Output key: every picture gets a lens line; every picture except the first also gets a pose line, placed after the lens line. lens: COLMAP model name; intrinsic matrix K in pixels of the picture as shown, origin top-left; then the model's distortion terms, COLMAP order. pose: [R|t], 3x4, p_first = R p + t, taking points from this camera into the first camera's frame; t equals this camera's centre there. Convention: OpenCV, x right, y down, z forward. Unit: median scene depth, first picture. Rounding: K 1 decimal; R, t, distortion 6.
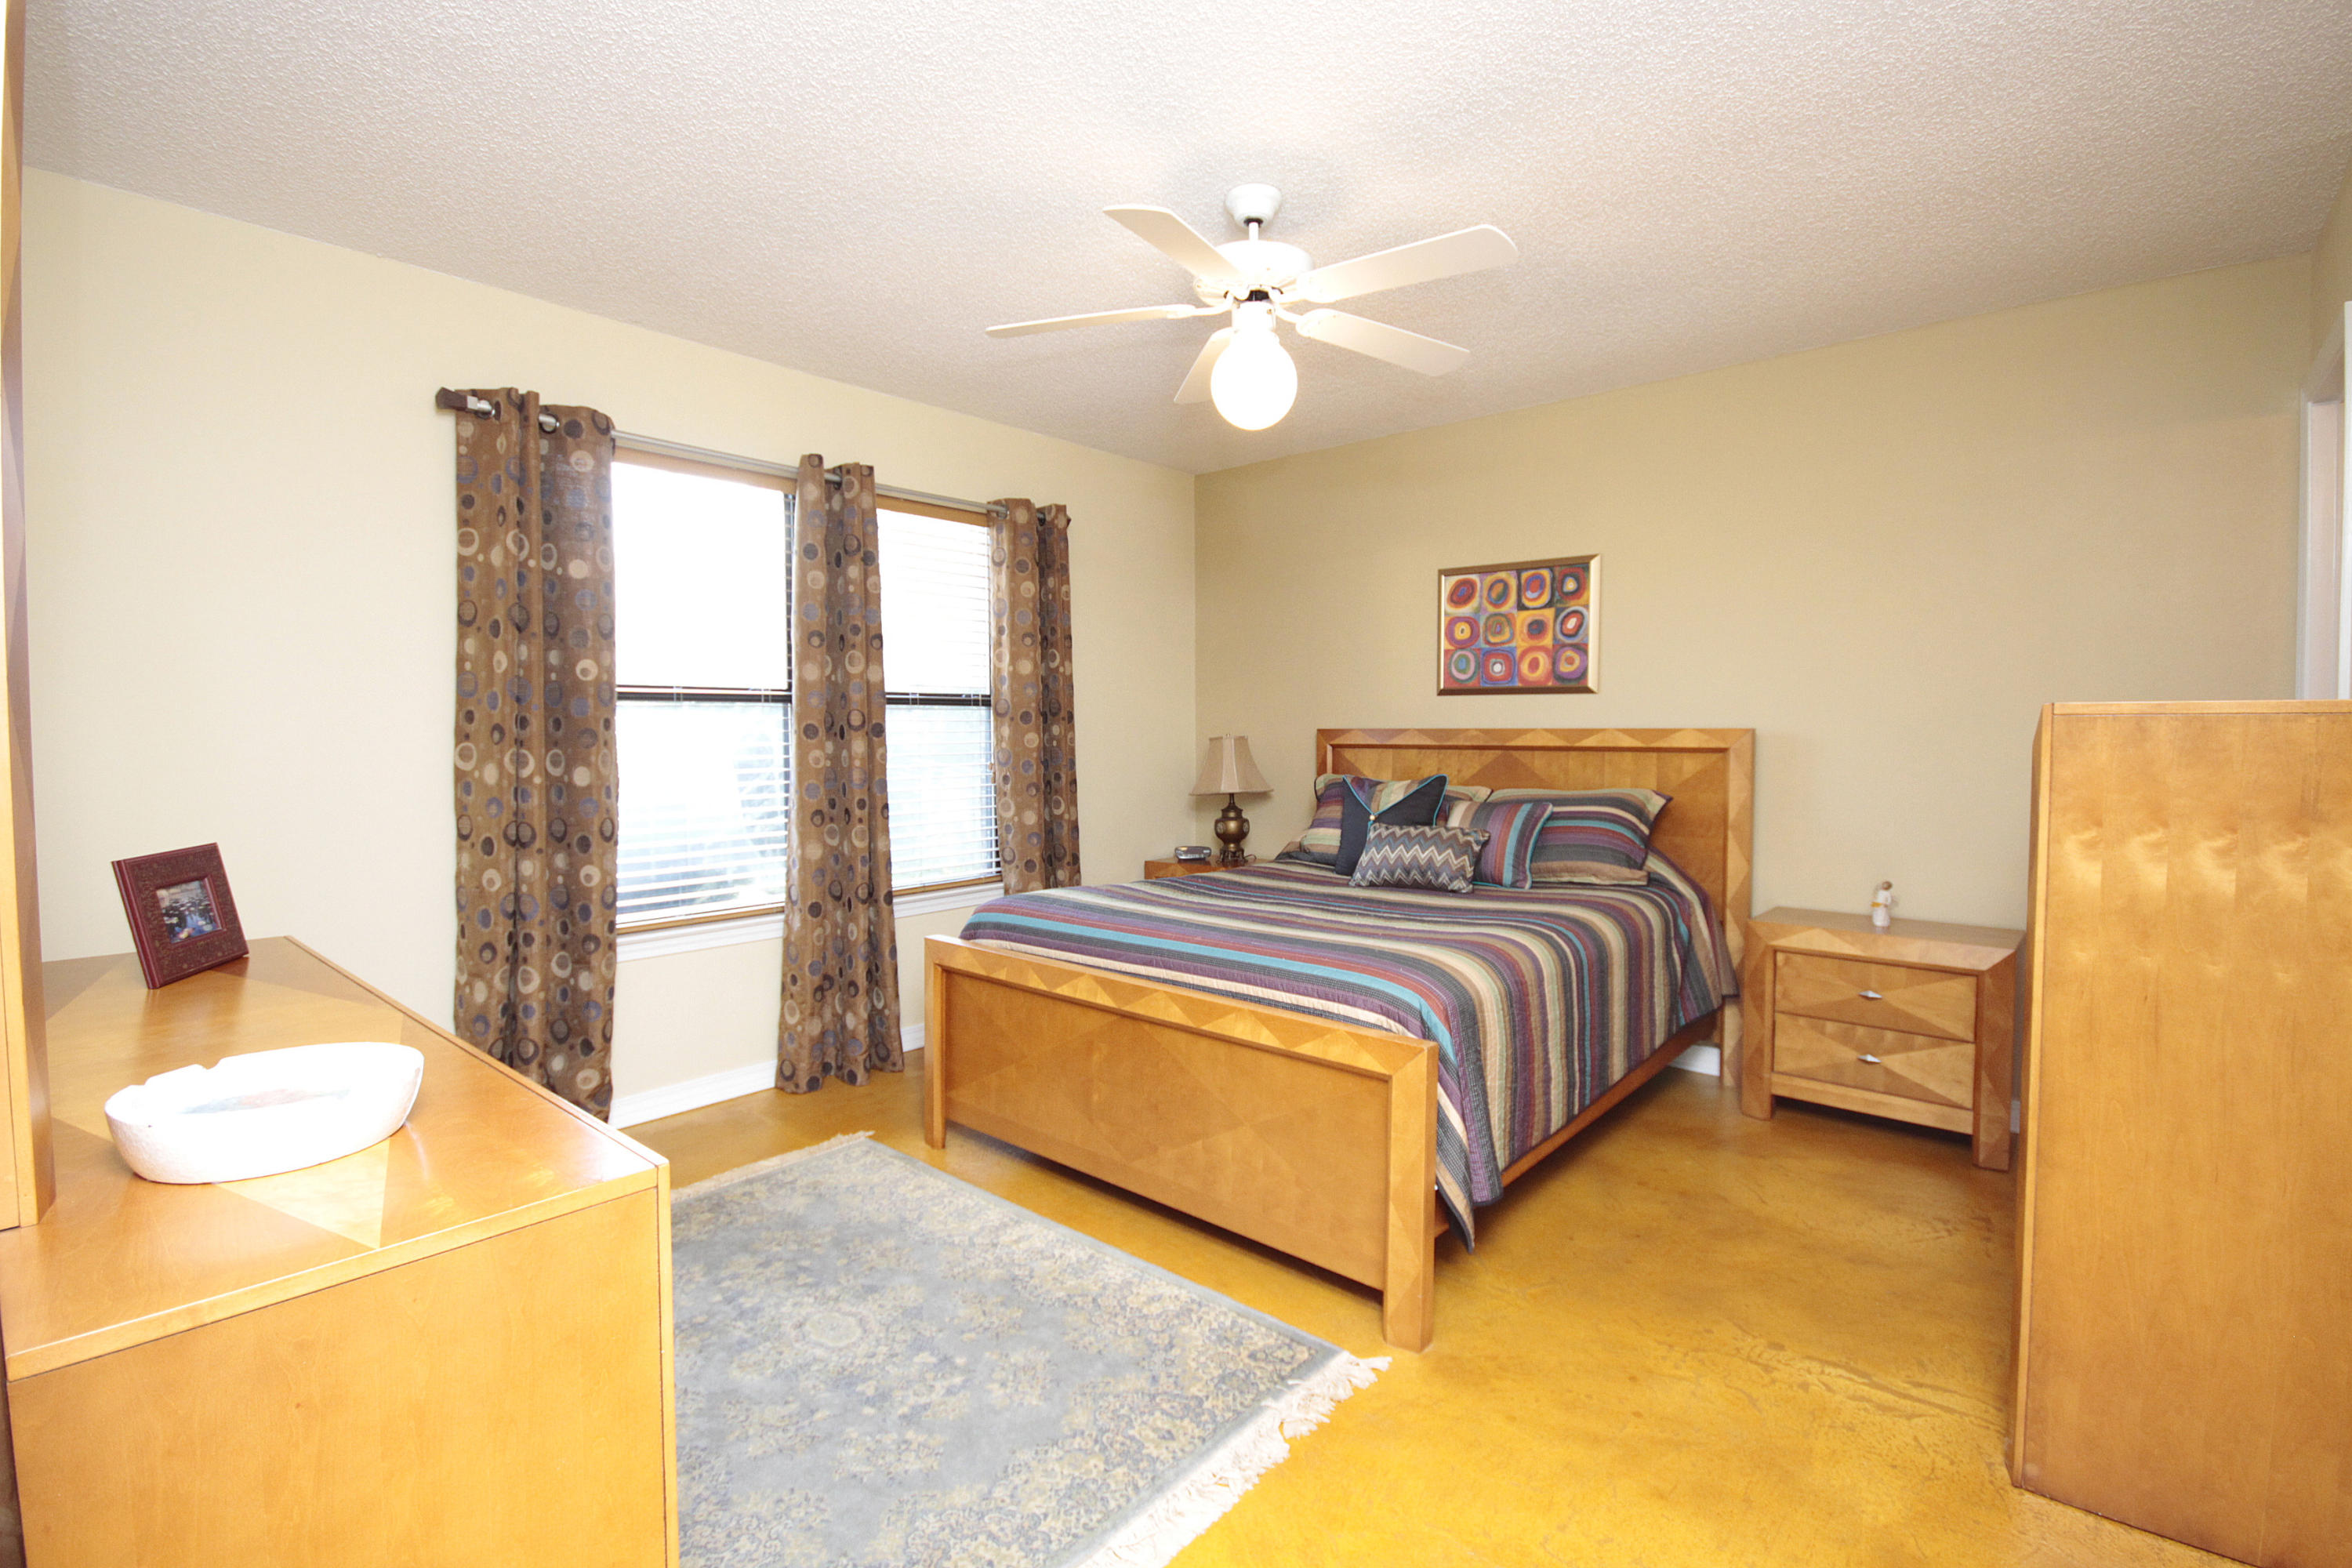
lens RADIAL K [[1105.0, 0, 1184.4], [0, 1105.0, 775.3], [0, 0, 1]] dist [0.002467, 0.000110]
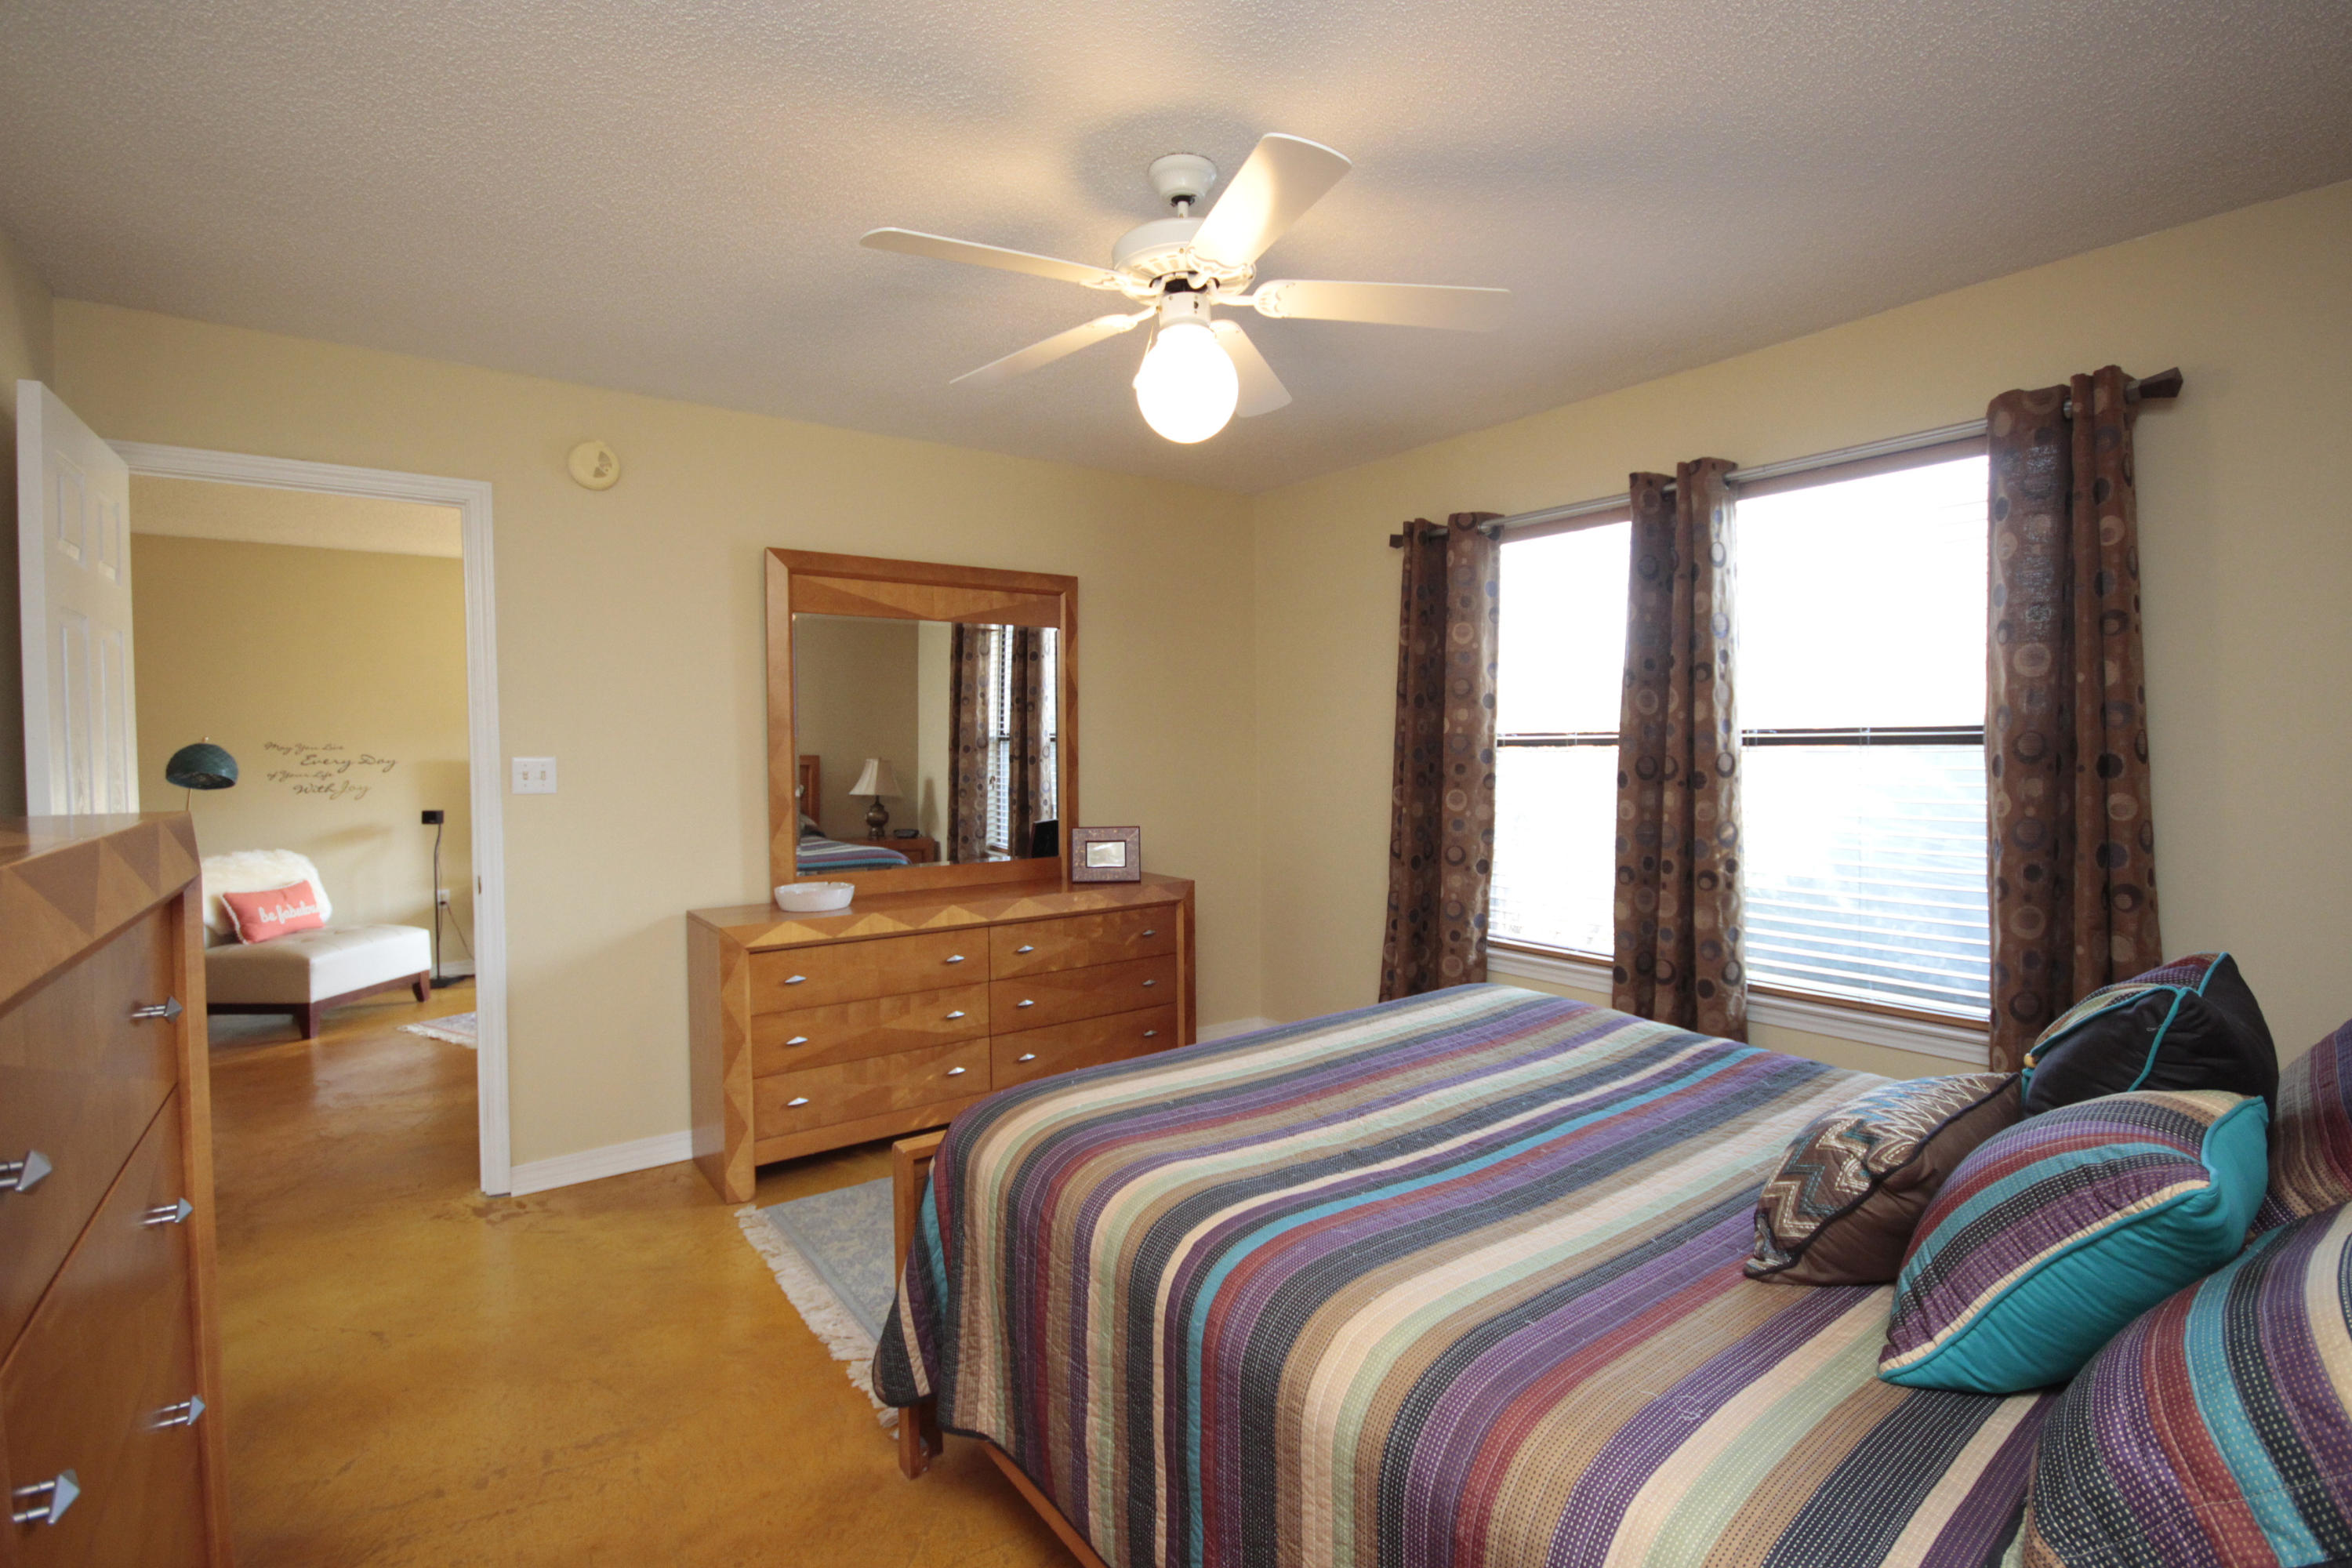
lens RADIAL K [[1105.0, 0, 1184.4], [0, 1105.0, 775.3], [0, 0, 1]] dist [0.002467, 0.000110]
pose [[-0.197355, 0.013999, -0.980232, 0.688970], [-0.040364, 0.998934, 0.022393, -0.051587], [0.979501, 0.043985, -0.196580, 0.898874]]
